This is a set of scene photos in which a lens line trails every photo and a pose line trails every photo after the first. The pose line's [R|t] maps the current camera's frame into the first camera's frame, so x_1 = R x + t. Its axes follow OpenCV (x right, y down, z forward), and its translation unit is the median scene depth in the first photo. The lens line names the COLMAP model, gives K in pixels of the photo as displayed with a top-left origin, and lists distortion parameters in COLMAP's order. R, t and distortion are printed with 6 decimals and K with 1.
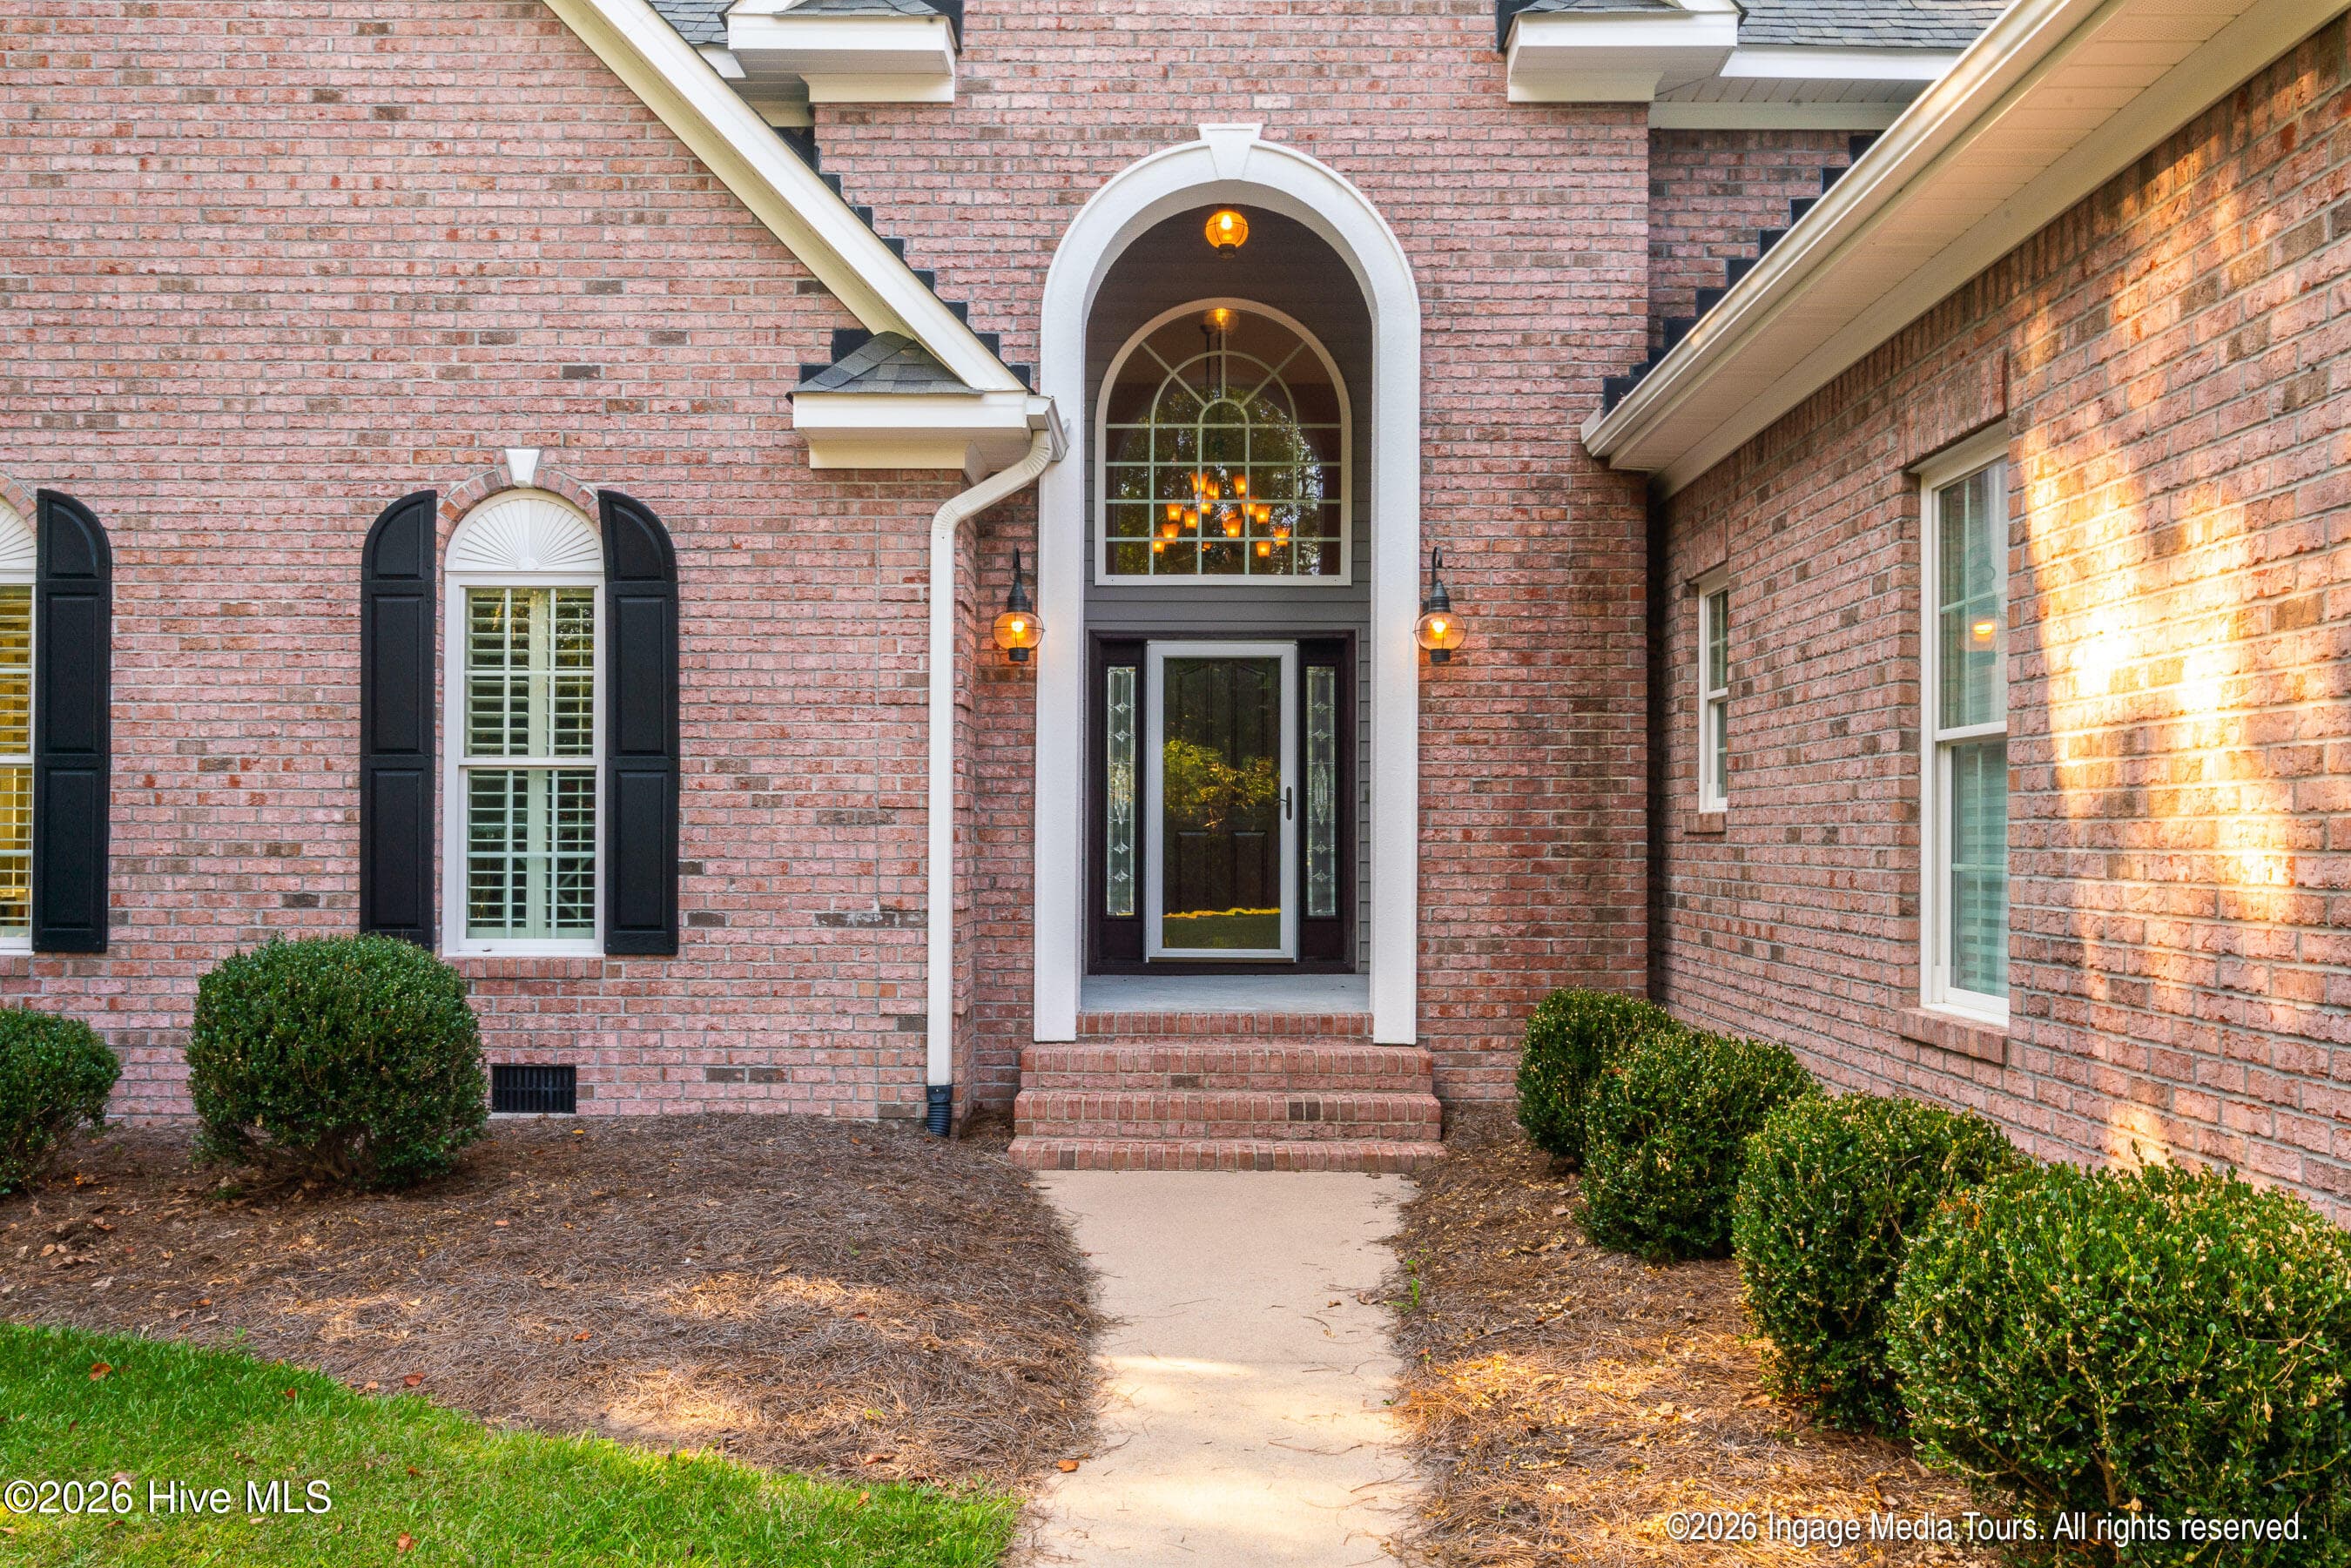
lens RADIAL K [[1013.5, 0, 1617.9], [0, 1013.5, 828.8], [0, 0, 1]] dist [0.000719, 0.000285]
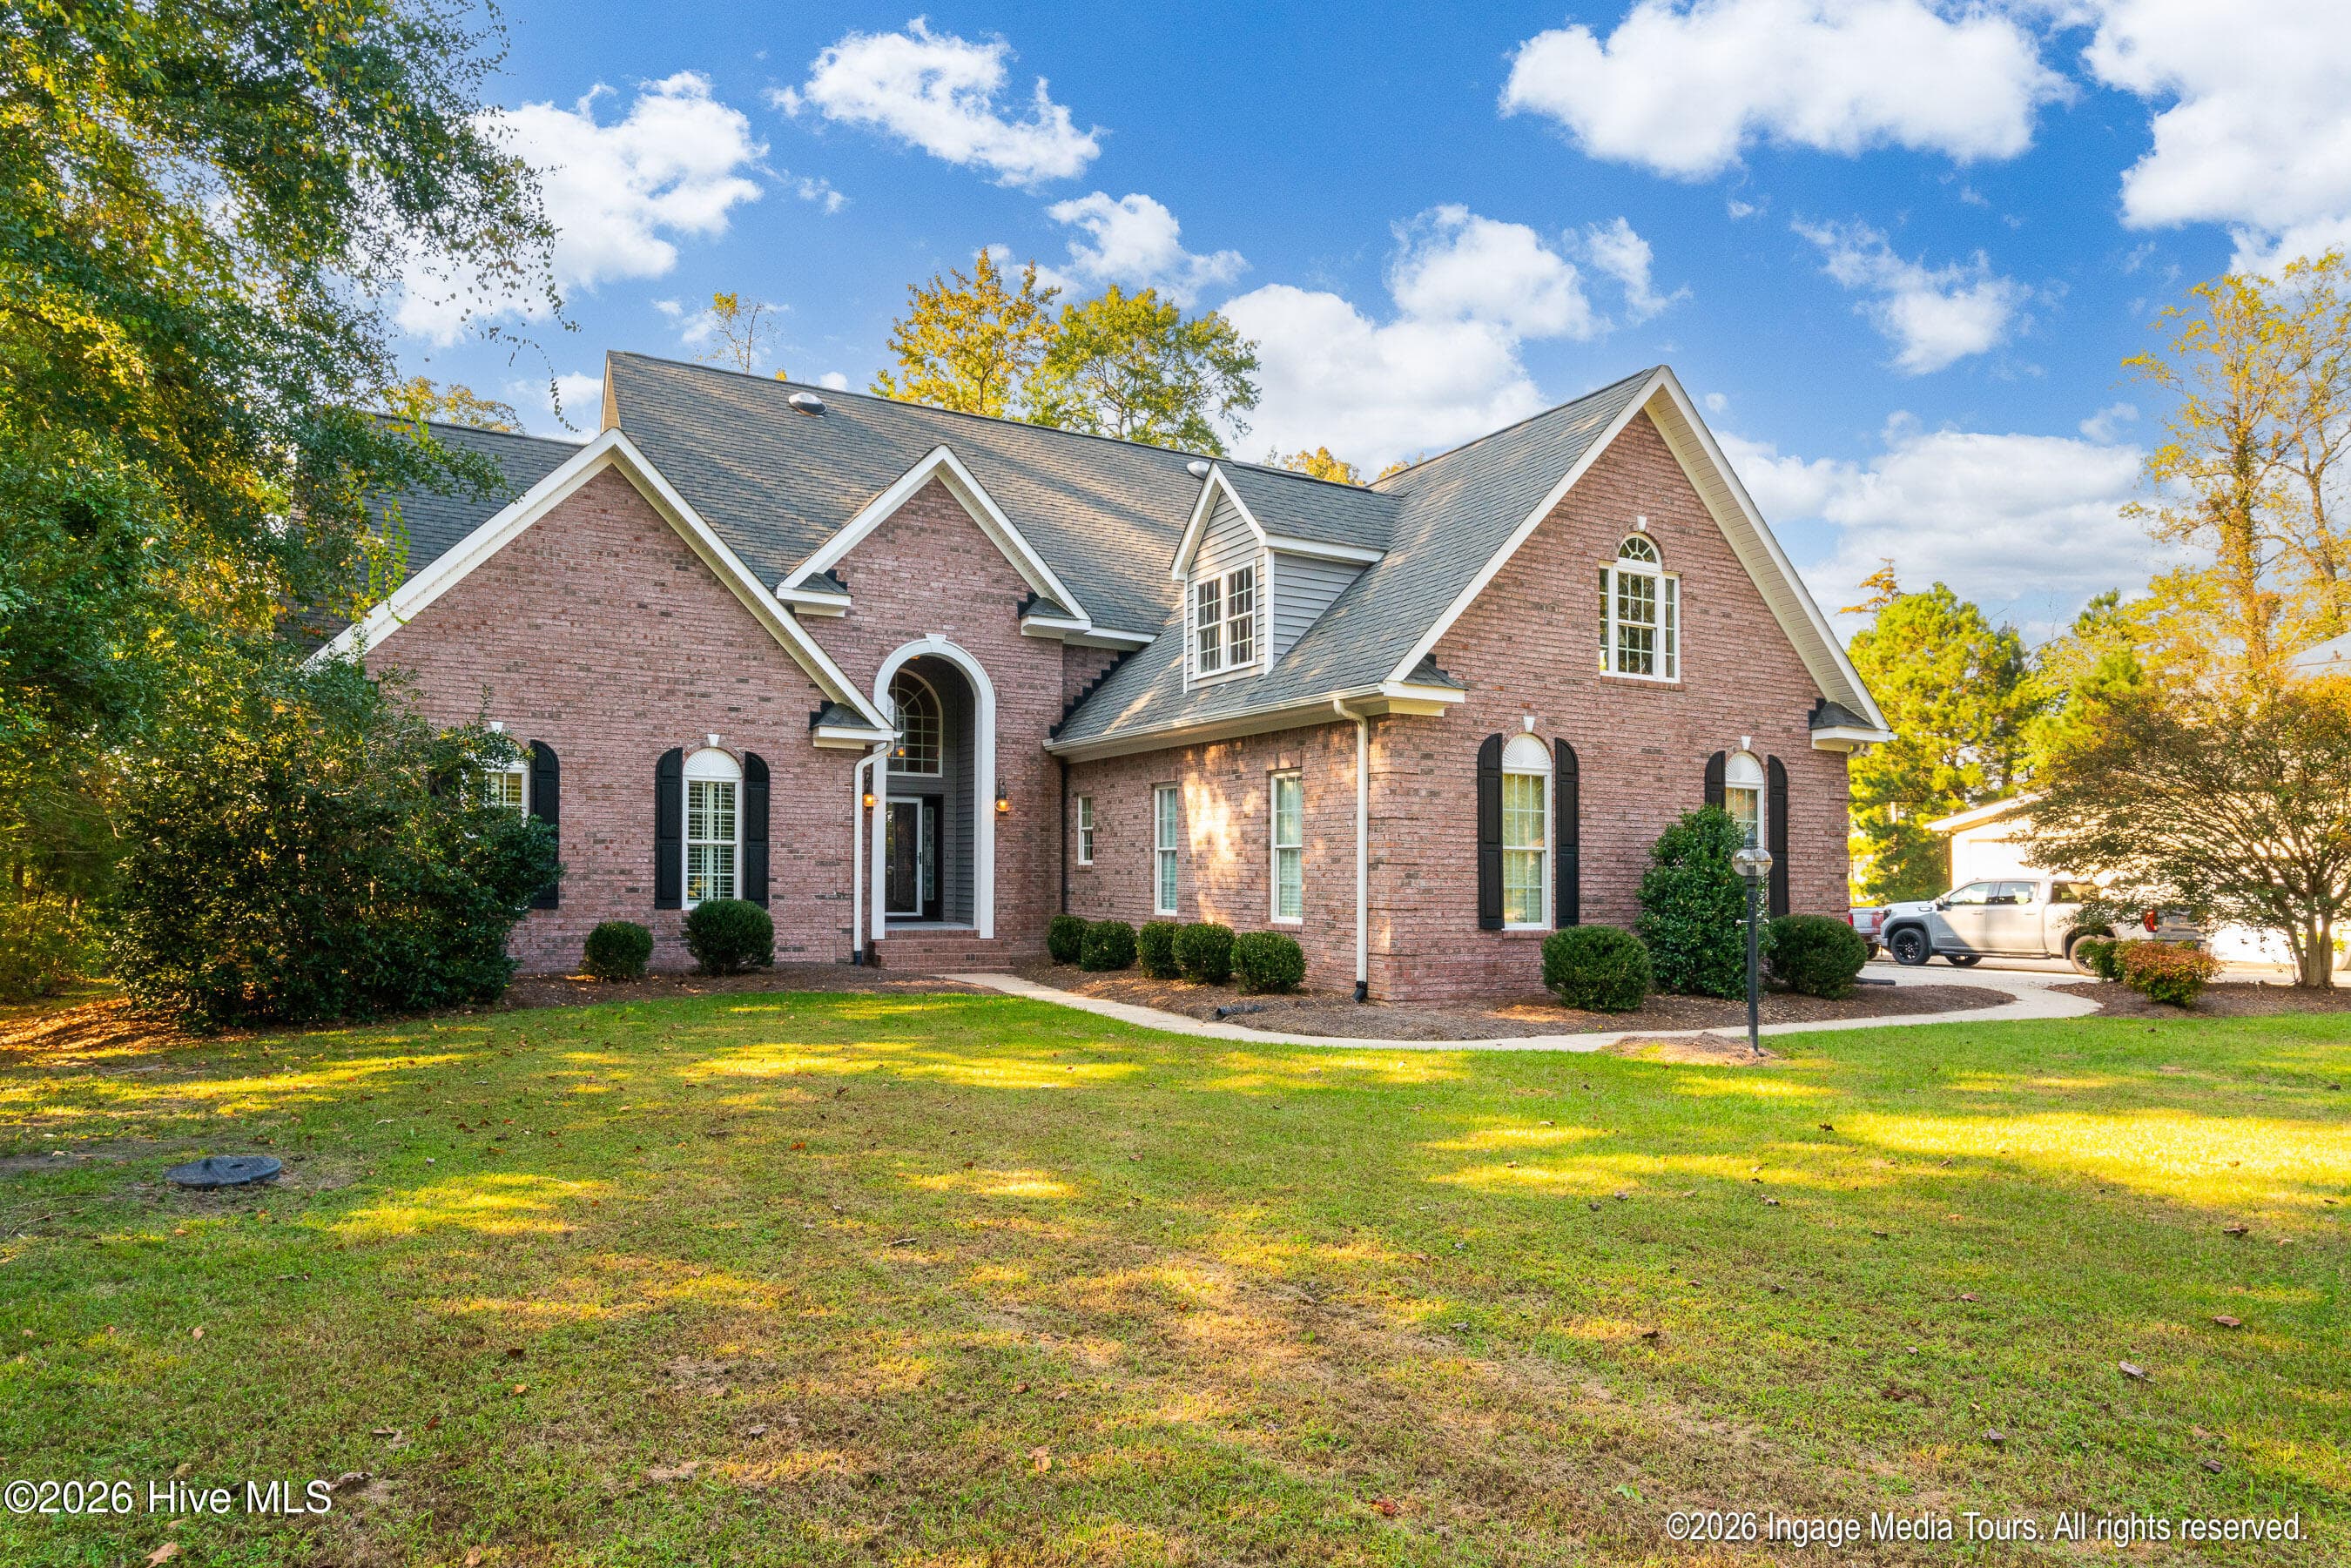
lens RADIAL K [[1387.3, 0, 1121.2], [0, 1387.3, 802.1], [0, 0, 1]] dist [0.001546, 0.000227]
pose [[0.891786, 0.032692, 0.451275, -1.818434], [-0.014695, 0.998953, -0.043328, -0.025430], [-0.452219, 0.032008, 0.891333, -3.058412]]
